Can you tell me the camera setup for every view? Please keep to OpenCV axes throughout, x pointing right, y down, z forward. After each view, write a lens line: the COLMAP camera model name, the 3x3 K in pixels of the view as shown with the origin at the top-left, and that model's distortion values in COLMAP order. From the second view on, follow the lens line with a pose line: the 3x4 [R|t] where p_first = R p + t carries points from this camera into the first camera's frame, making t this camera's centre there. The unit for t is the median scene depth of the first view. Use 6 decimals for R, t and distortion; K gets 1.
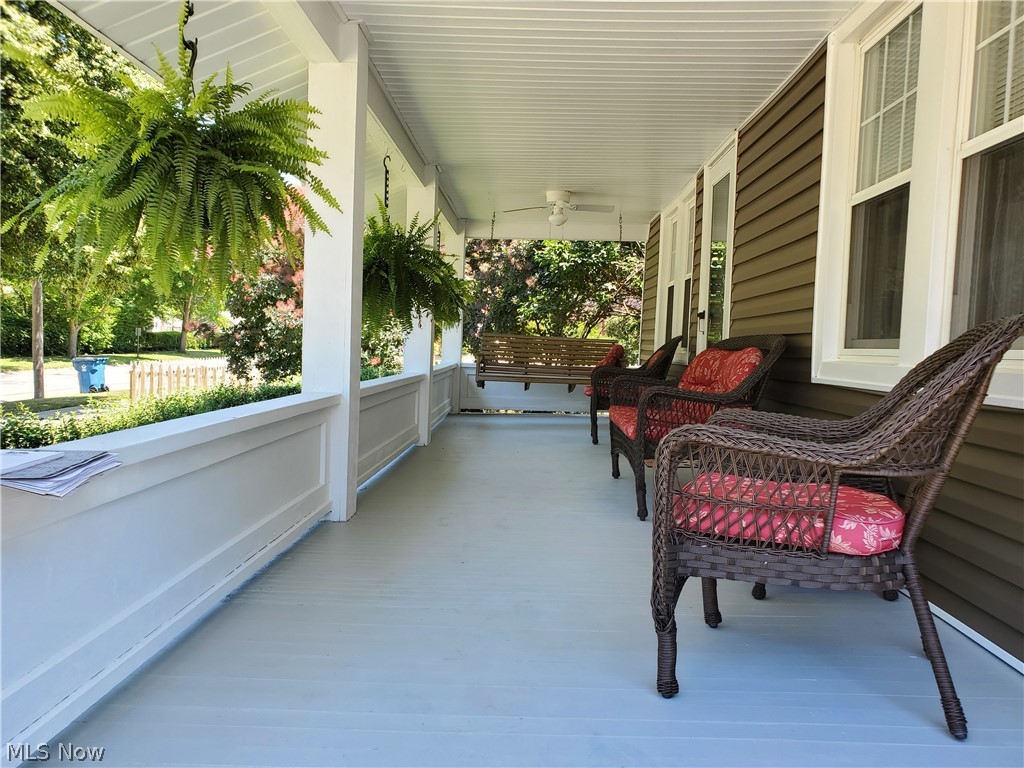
lens RADIAL K [[785.9, 0, 511.6], [0, 785.9, 386.0], [0, 0, 1]] dist [0.001817, -0.000567]
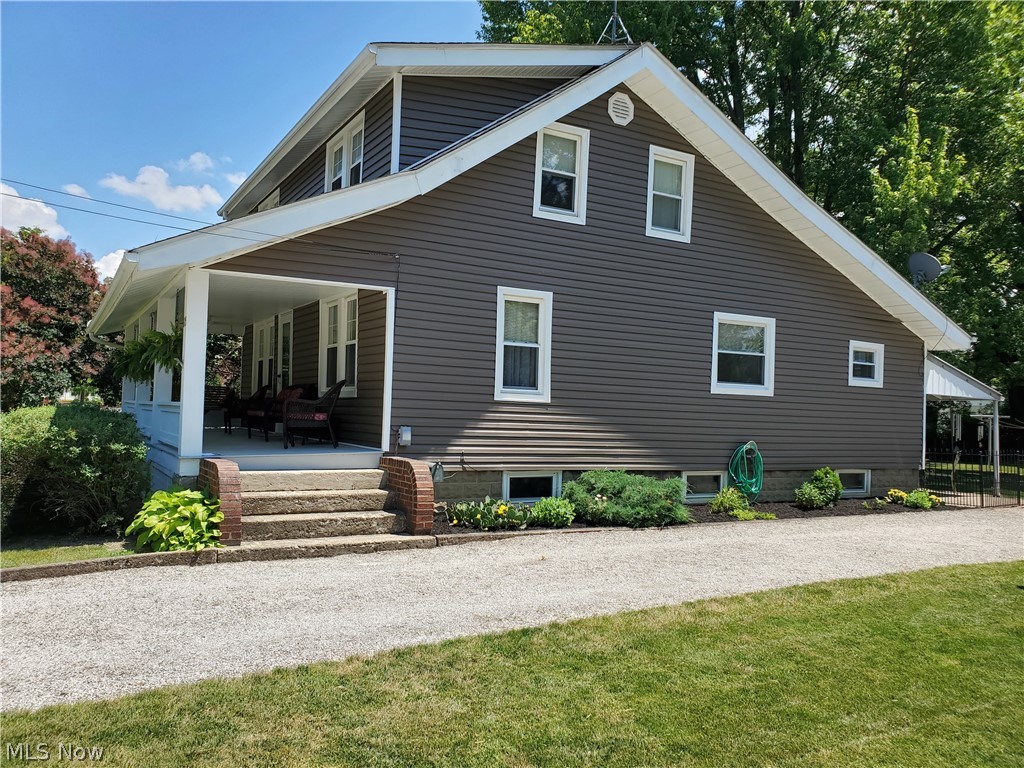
lens RADIAL K [[785.9, 0, 511.3], [0, 785.9, 386.5], [0, 0, 1]] dist [0.001817, -0.000567]
pose [[0.849843, -0.008224, 0.526972, -0.400268], [0.043155, 0.997607, -0.054026, 0.096482], [-0.525266, 0.068655, 0.848164, -1.334094]]
